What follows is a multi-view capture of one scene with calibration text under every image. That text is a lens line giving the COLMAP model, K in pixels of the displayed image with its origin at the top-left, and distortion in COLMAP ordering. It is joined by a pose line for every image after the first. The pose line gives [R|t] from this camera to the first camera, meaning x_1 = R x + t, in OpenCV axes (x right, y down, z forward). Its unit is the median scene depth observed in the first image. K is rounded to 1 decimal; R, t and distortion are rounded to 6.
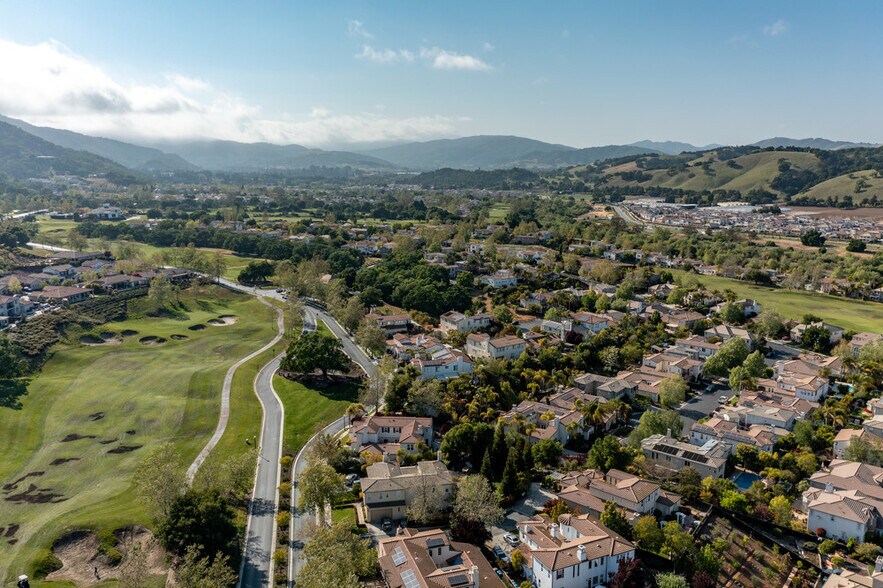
lens RADIAL K [[702.5, 0, 437.3], [0, 702.5, 293.0], [0, 0, 1]] dist [0.022882, 0.009524]
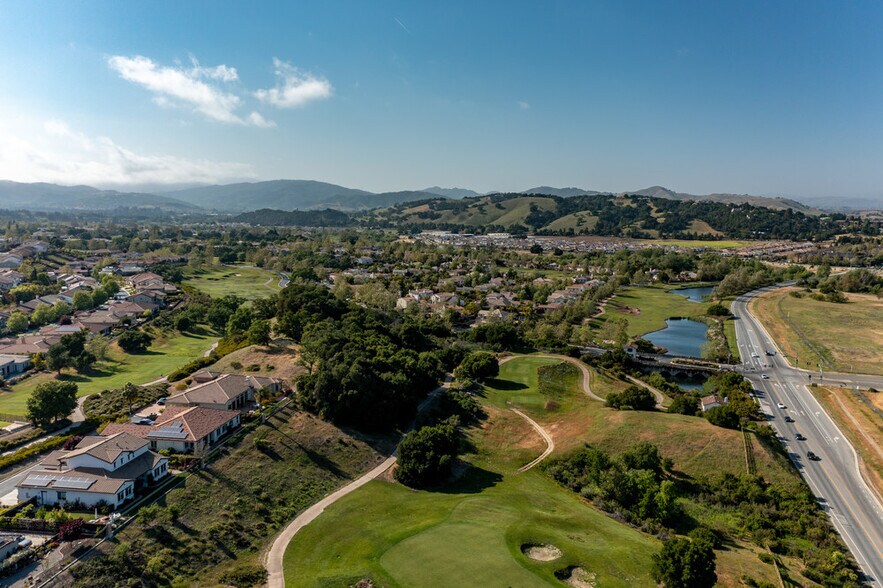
lens RADIAL K [[702.5, 0, 437.3], [0, 702.5, 293.0], [0, 0, 1]] dist [0.022882, 0.009524]
pose [[0.959809, -0.028343, 0.279218, -0.123838], [0.045456, 0.997451, -0.055006, 0.089764], [-0.276947, 0.065488, 0.958651, -0.419407]]
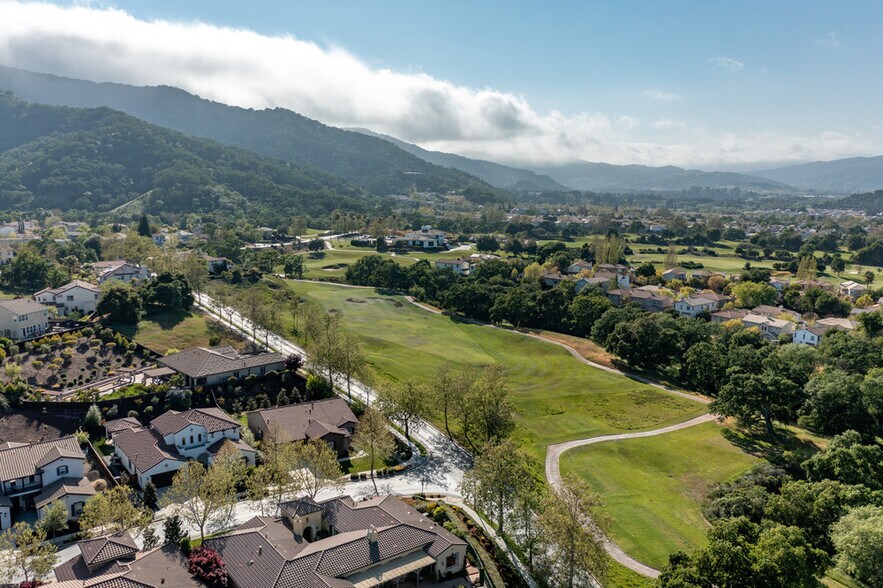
lens RADIAL K [[702.5, 0, 437.3], [0, 702.5, 293.0], [0, 0, 1]] dist [0.022882, 0.009524]
pose [[0.874854, 0.076870, -0.478248, -0.119908], [-0.092721, 0.995646, -0.009580, -0.051413], [0.475429, 0.052725, 0.878173, 0.378387]]
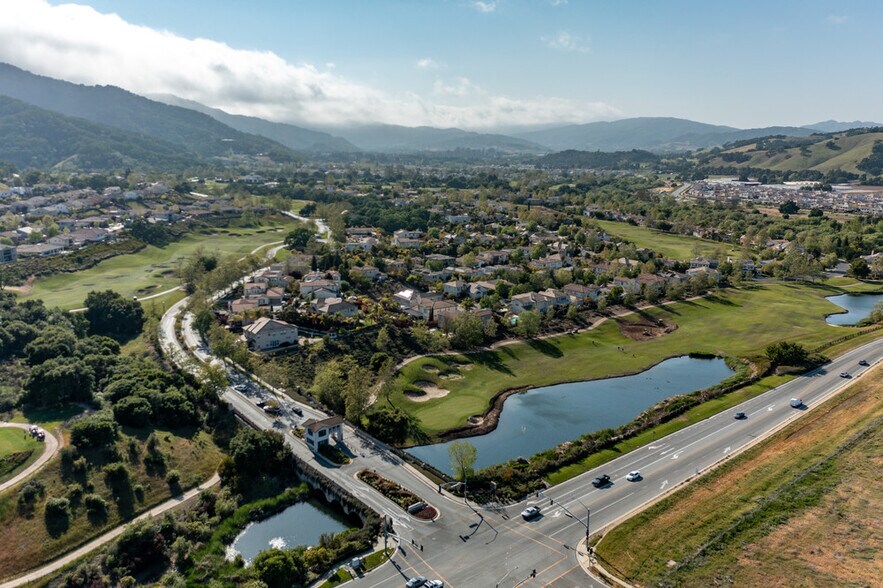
lens RADIAL K [[696.4, 0, 441.5], [0, 696.4, 294.0], [0, 0, 1]] dist [0.020965, 0.006223]
pose [[0.973984, 0.048713, -0.221319, 0.200312], [-0.042811, 0.998590, 0.031387, 0.050449], [0.222536, -0.021096, 0.974696, -0.253988]]
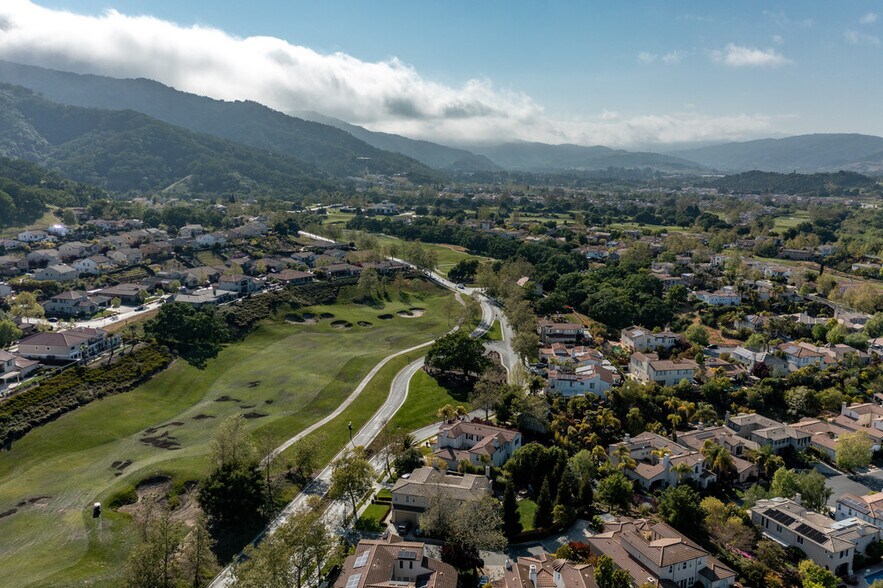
lens RADIAL K [[702.5, 0, 437.3], [0, 702.5, 293.0], [0, 0, 1]] dist [0.022882, 0.009524]
pose [[0.911053, 0.082184, -0.404014, 0.061792], [-0.082837, 0.996436, 0.015896, -0.004156], [0.403881, 0.018986, 0.914615, 0.017889]]
